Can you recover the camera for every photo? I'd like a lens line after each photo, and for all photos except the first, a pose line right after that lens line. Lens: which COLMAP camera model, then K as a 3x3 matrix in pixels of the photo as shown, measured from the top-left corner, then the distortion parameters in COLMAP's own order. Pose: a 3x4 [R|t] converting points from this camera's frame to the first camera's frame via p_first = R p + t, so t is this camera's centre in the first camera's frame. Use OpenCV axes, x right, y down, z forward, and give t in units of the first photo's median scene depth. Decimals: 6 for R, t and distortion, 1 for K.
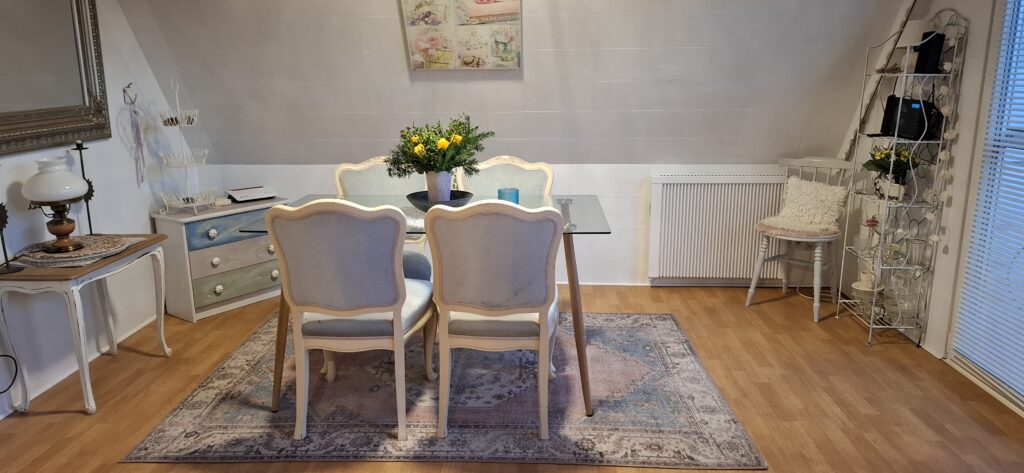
lens RADIAL K [[709.2, 0, 512.3], [0, 709.2, 233.7], [0, 0, 1]] dist [0.065154, -0.032271]
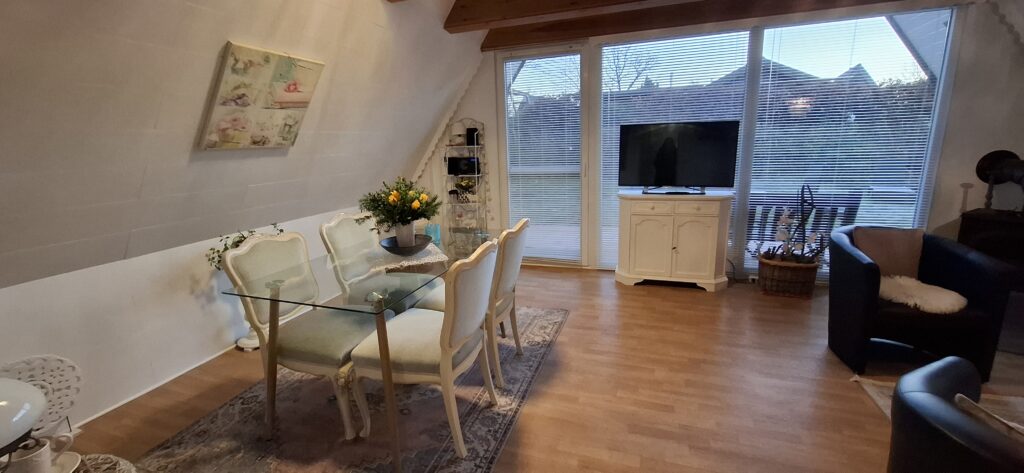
lens RADIAL K [[414.1, 0, 515.3], [0, 414.1, 228.1], [0, 0, 1]] dist [0.000610, 0.001833]
pose [[0.273792, -0.201089, 0.940532, -0.653468], [0.246810, 0.959842, 0.133370, -0.108989], [-0.929582, 0.195617, 0.312428, 0.500574]]
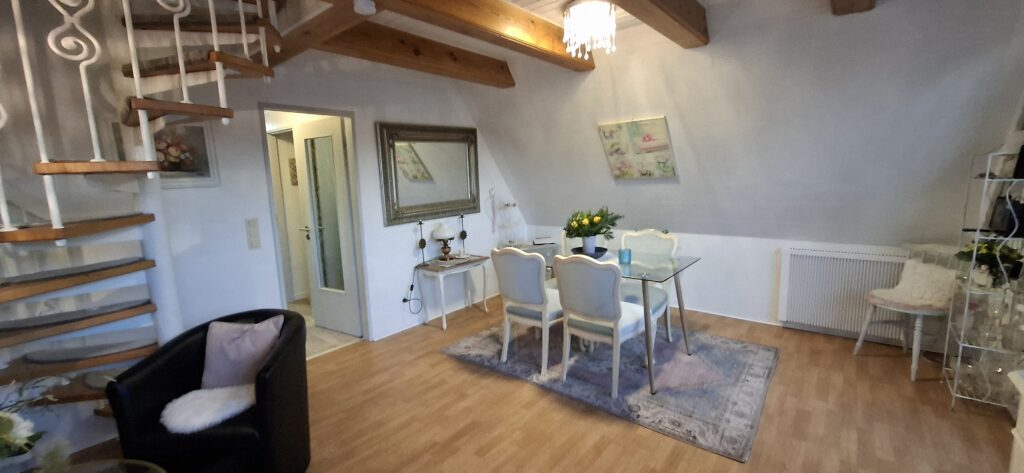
lens RADIAL K [[414.1, 0, 512.1], [0, 414.1, 231.8], [0, 0, 1]] dist [0.000610, 0.001833]
pose [[0.795814, 0.059110, -0.602649, 0.330128], [-0.102721, 0.993978, -0.038153, -0.033797], [0.596765, 0.092268, 0.797094, 0.024407]]
